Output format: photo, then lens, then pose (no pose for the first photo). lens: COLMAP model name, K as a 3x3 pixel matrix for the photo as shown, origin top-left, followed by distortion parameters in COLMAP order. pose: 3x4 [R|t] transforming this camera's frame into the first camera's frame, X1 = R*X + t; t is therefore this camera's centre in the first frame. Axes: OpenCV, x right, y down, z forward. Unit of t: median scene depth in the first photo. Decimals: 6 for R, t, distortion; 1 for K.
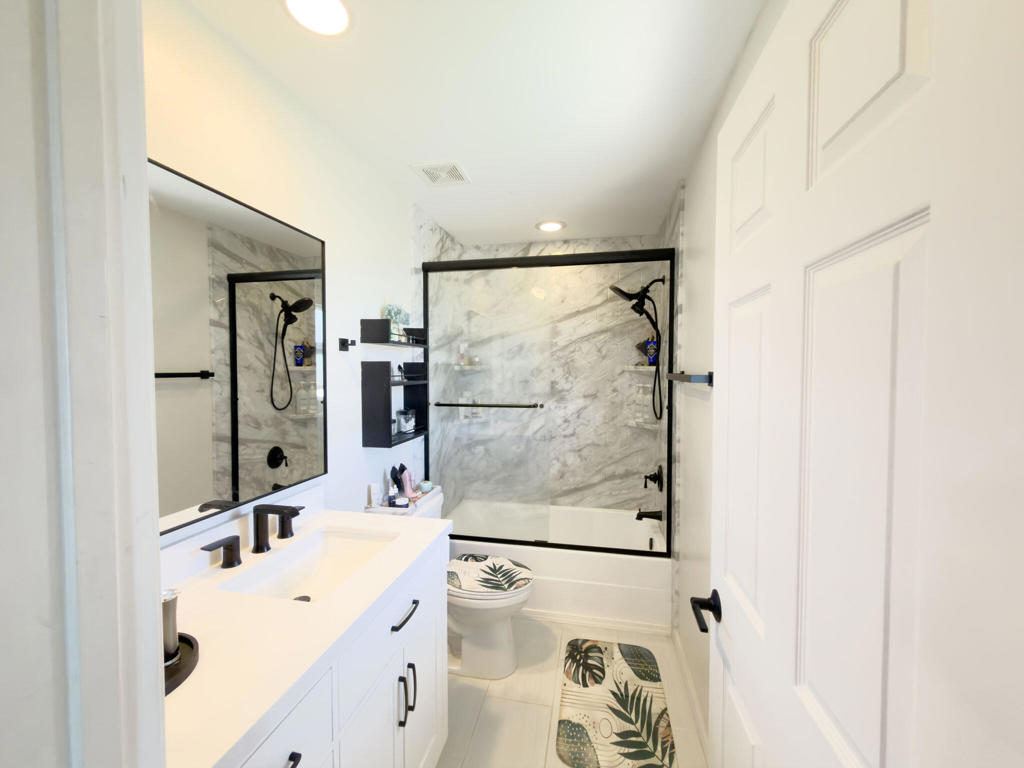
lens RADIAL K [[407.4, 0, 512.0], [0, 407.4, 384.0], [0, 0, 1]] dist [0.000175, -0.000104]
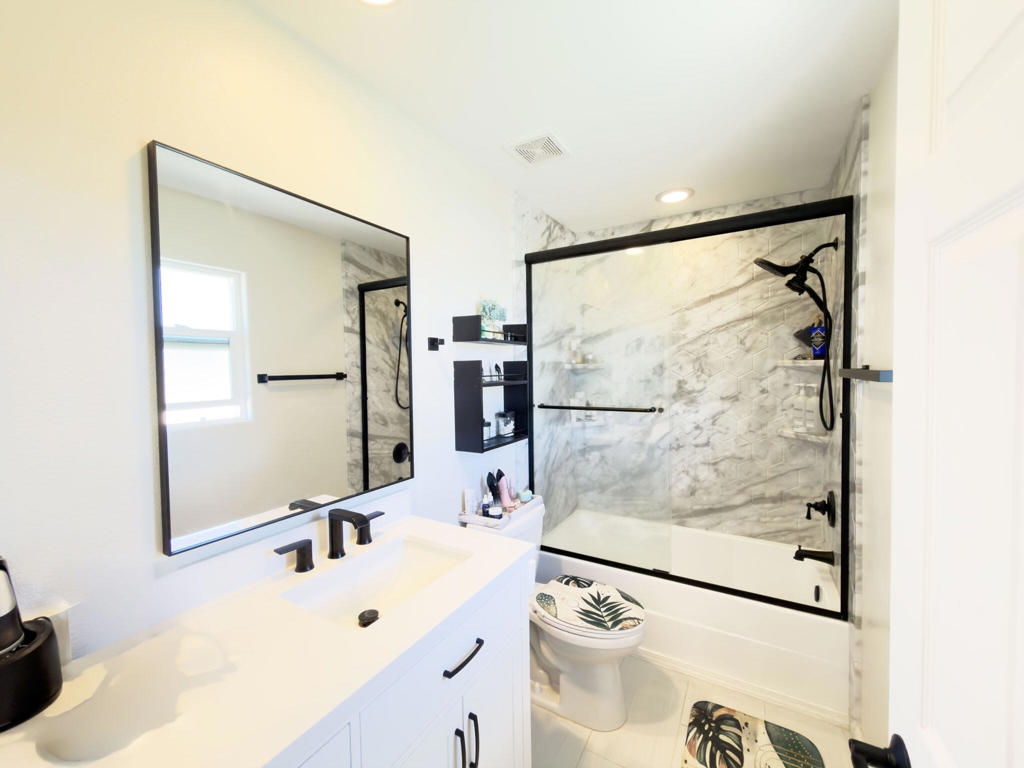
lens RADIAL K [[407.4, 0, 512.0], [0, 407.4, 384.0], [0, 0, 1]] dist [0.000175, -0.000104]
pose [[0.947428, -0.003033, -0.319953, 0.043707], [0.003783, 0.999991, 0.001722, -0.001912], [0.319945, -0.002842, 0.947432, 0.093068]]
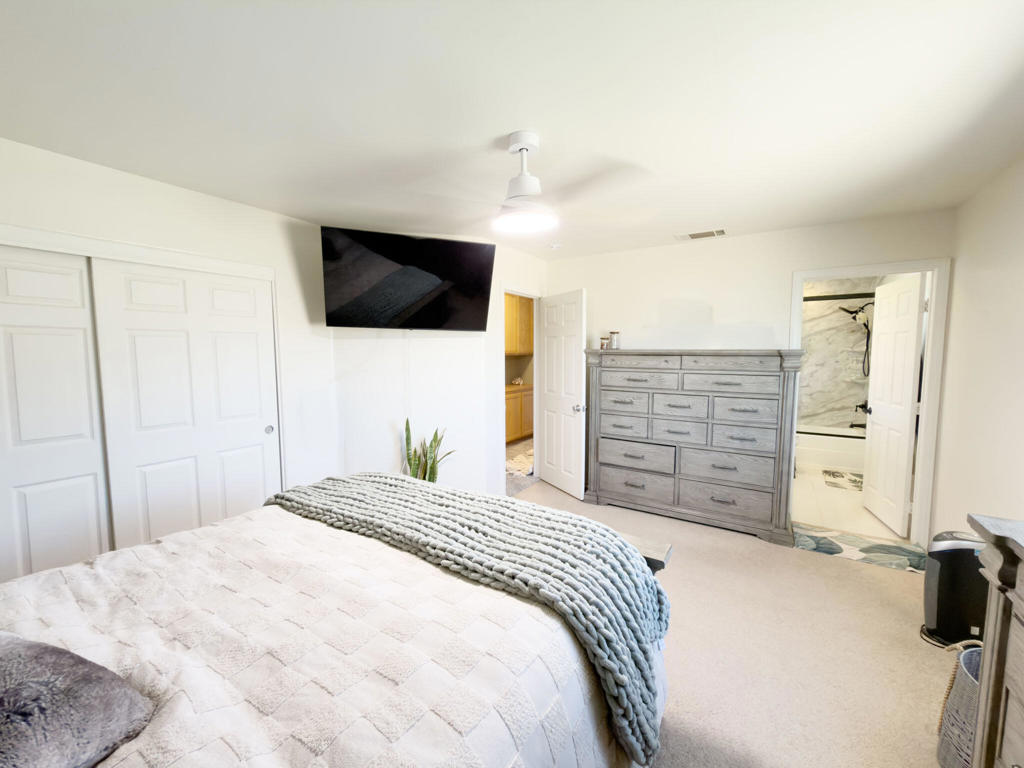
lens RADIAL K [[407.4, 0, 512.0], [0, 407.4, 384.0], [0, 0, 1]] dist [0.000175, -0.000104]
pose [[0.931392, 0.026288, -0.363068, -0.465934], [-0.008176, 0.998648, 0.051334, 0.036405], [0.363927, -0.044844, 0.930347, -1.308667]]
